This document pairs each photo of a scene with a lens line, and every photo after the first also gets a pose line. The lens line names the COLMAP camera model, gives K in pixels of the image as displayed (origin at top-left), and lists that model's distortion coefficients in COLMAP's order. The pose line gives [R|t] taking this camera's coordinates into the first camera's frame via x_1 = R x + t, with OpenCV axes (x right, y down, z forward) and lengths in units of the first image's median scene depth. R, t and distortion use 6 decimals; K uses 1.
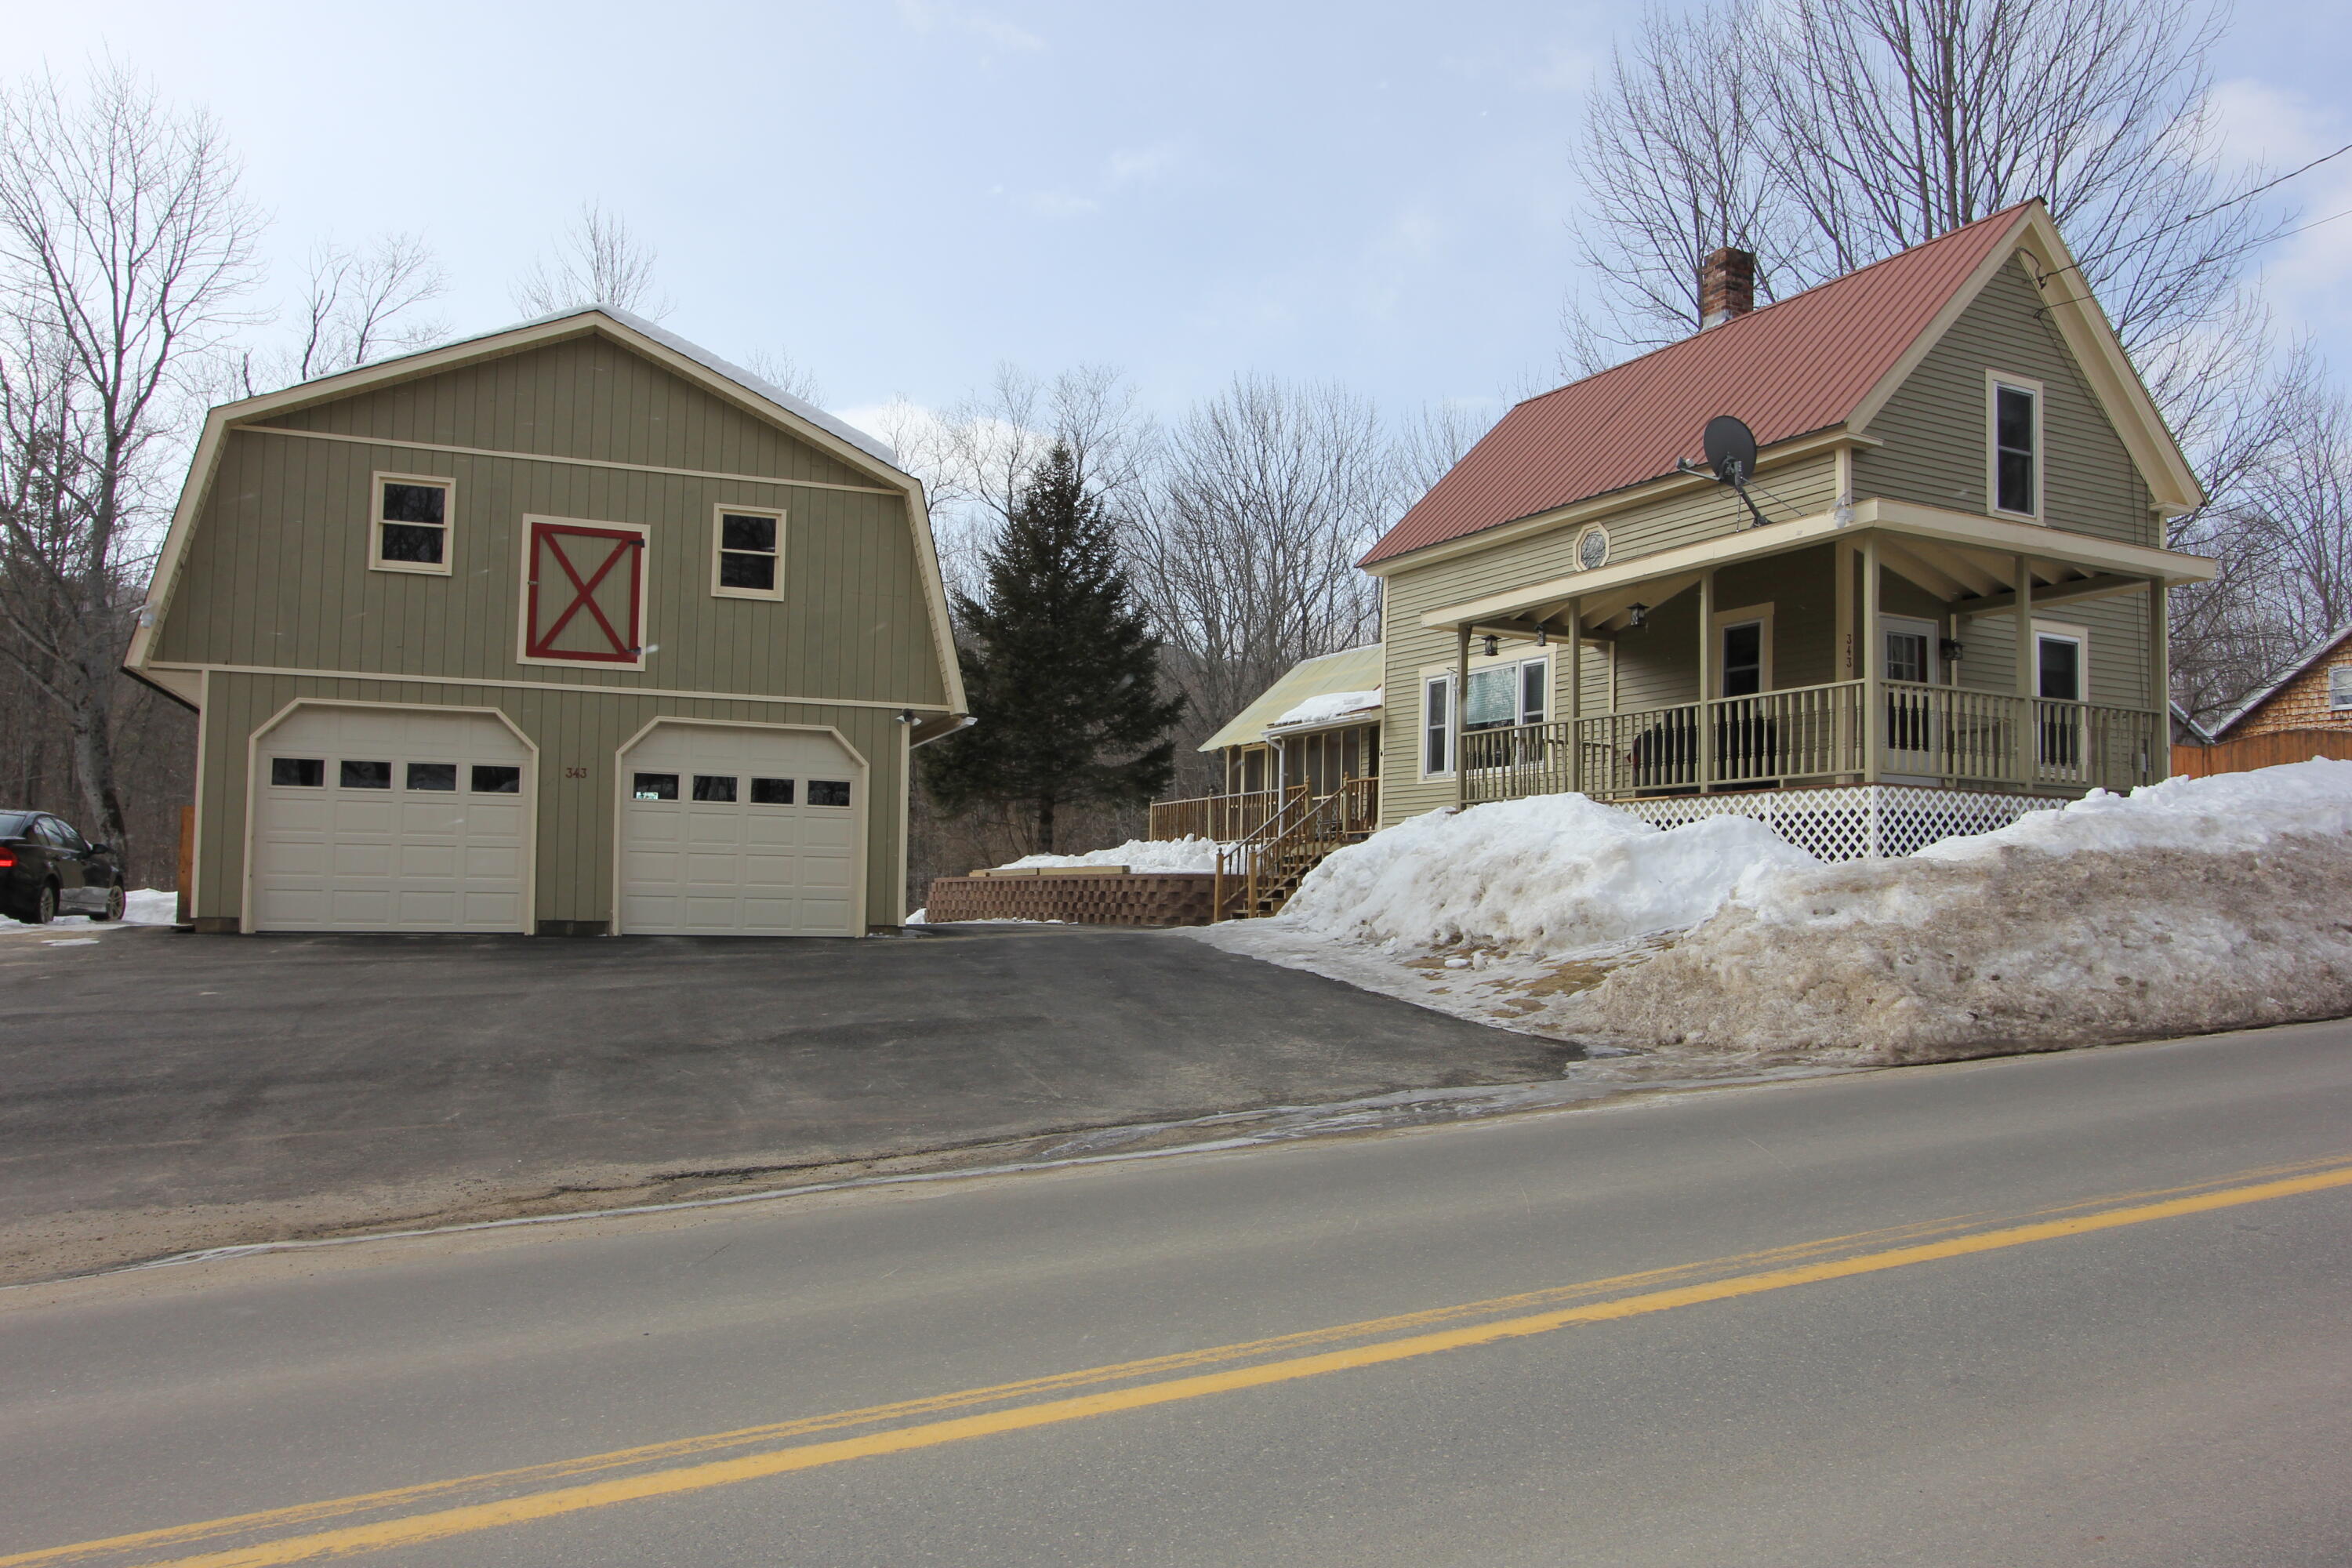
lens RADIAL K [[1792.6, 0, 1176.0], [0, 1792.6, 784.0], [0, 0, 1]] dist [0.000077, -0.000012]
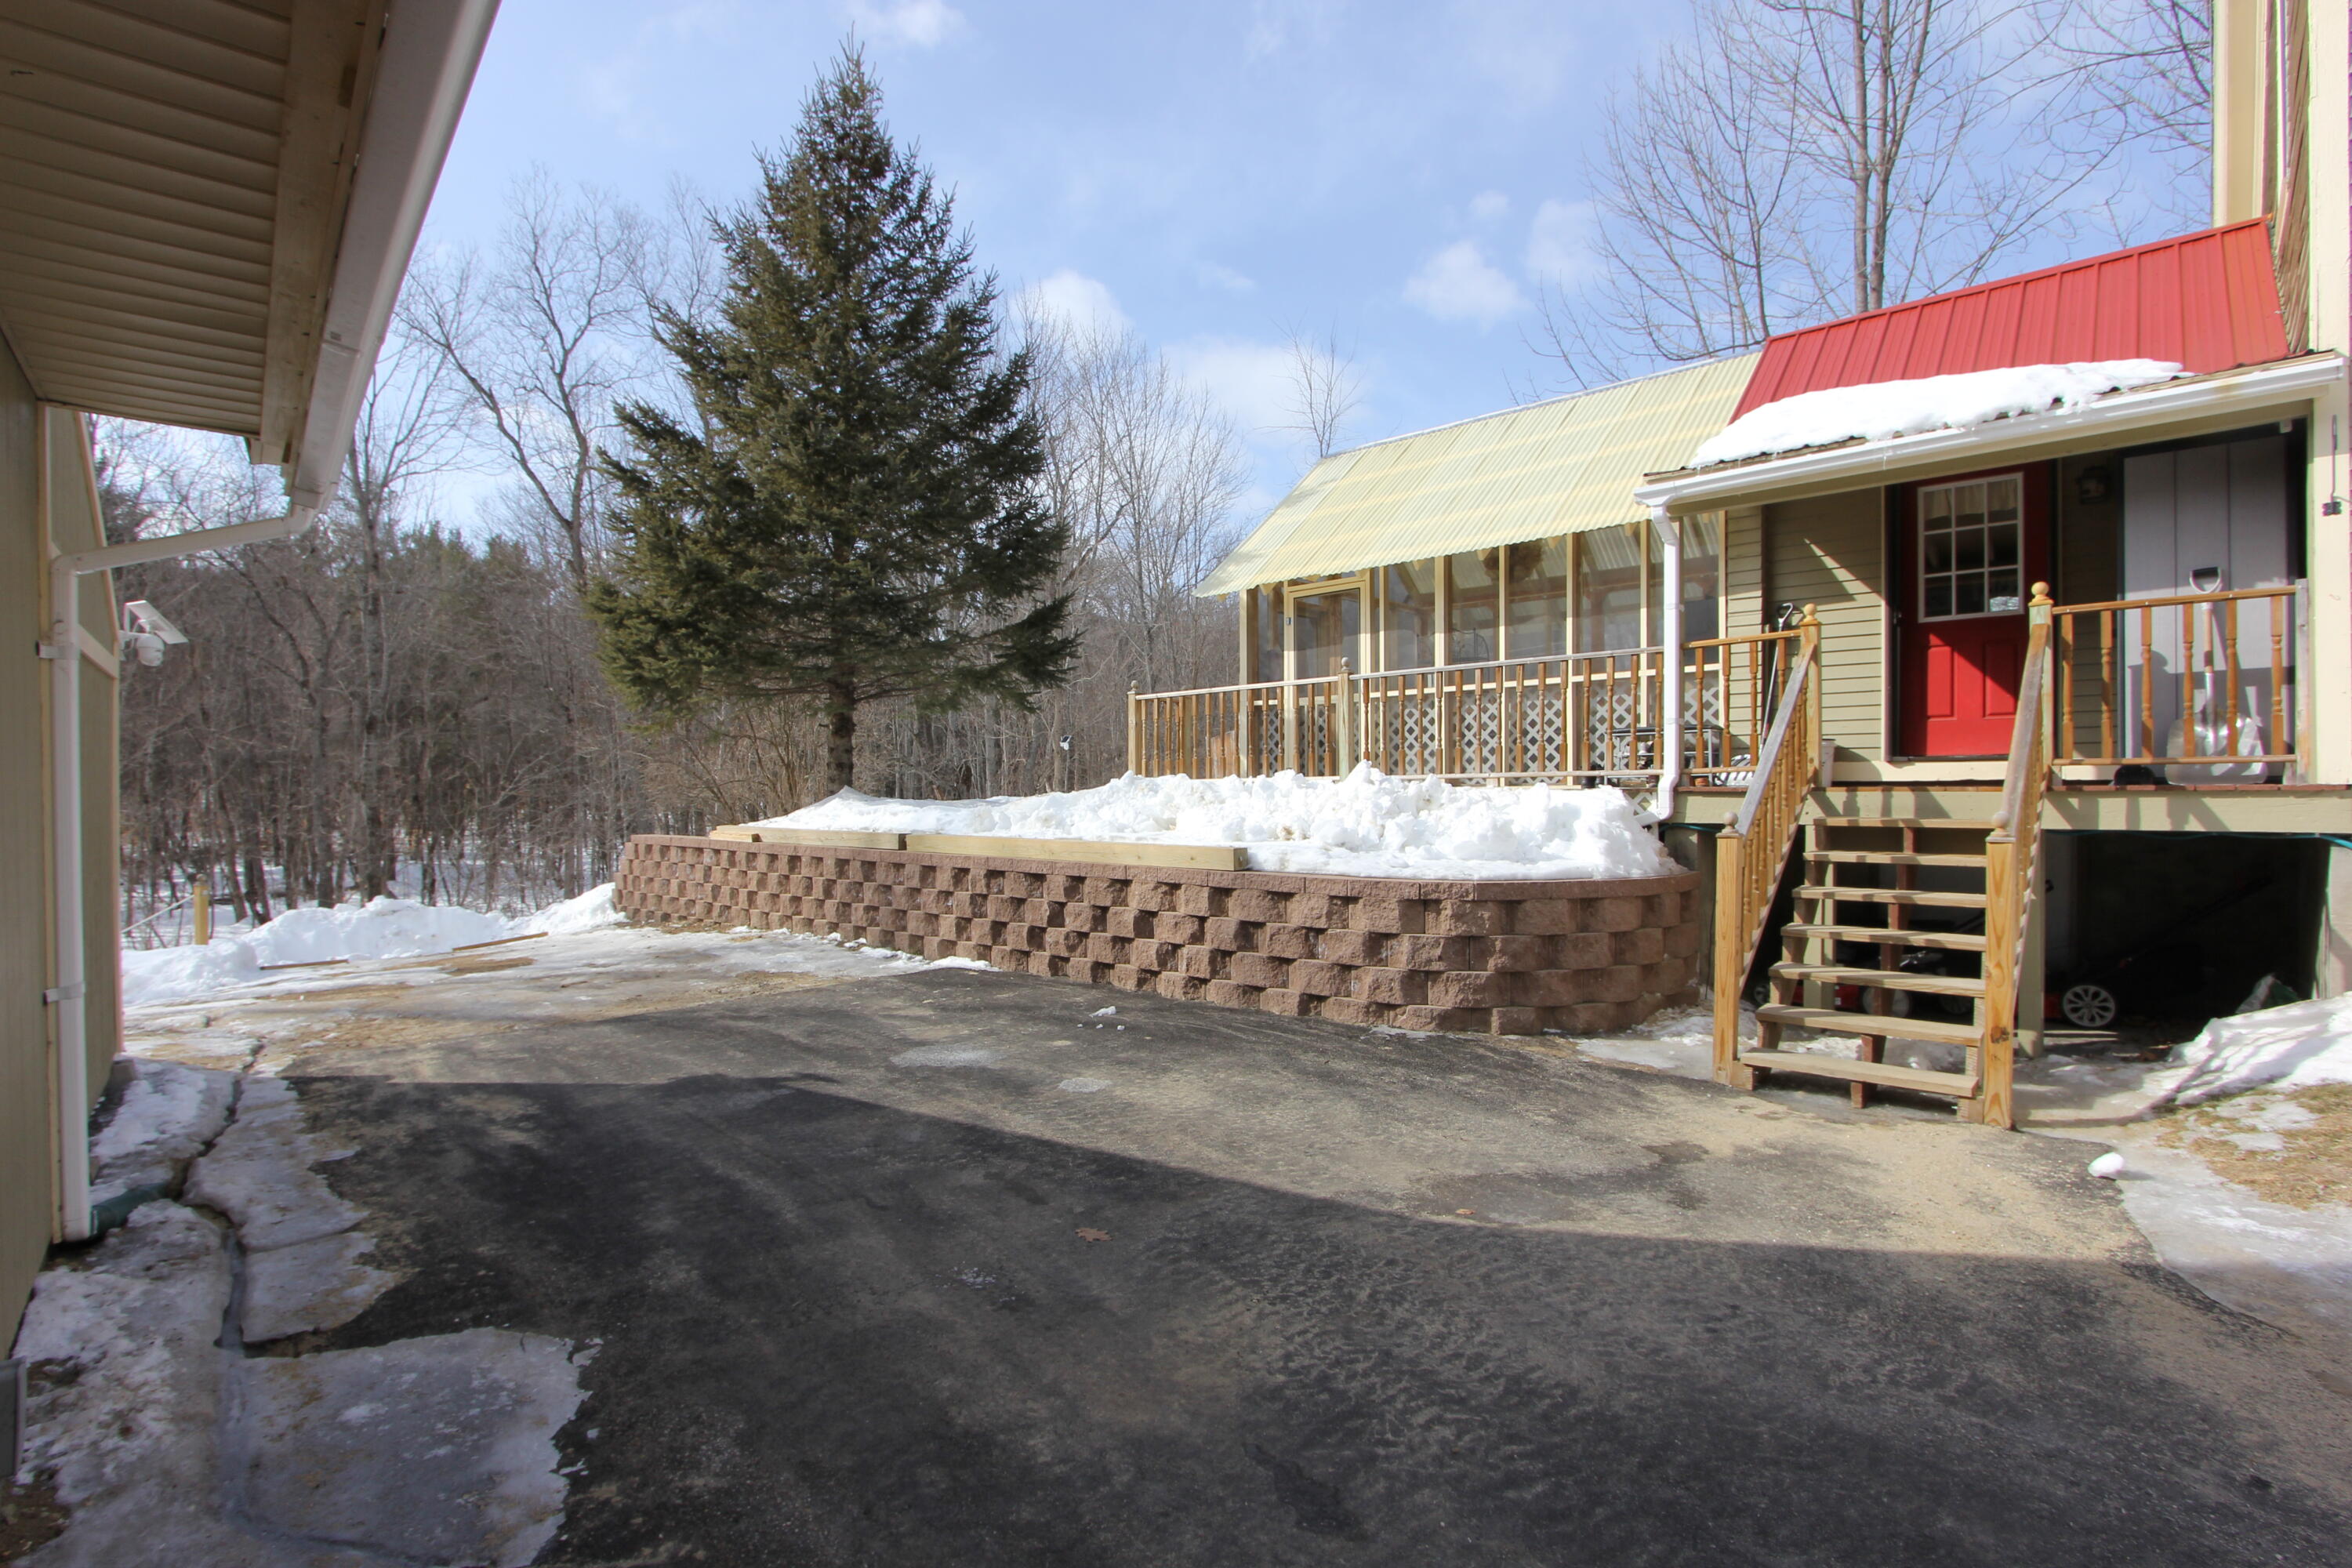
lens RADIAL K [[1204.9, 0, 1176.0], [0, 1204.9, 784.0], [0, 0, 1]] dist [0.000025, 0.000019]
pose [[0.946578, -0.016750, 0.322038, -0.098381], [-0.003905, 0.997981, 0.063386, 0.012810], [-0.322450, -0.061258, 0.944602, 0.617160]]
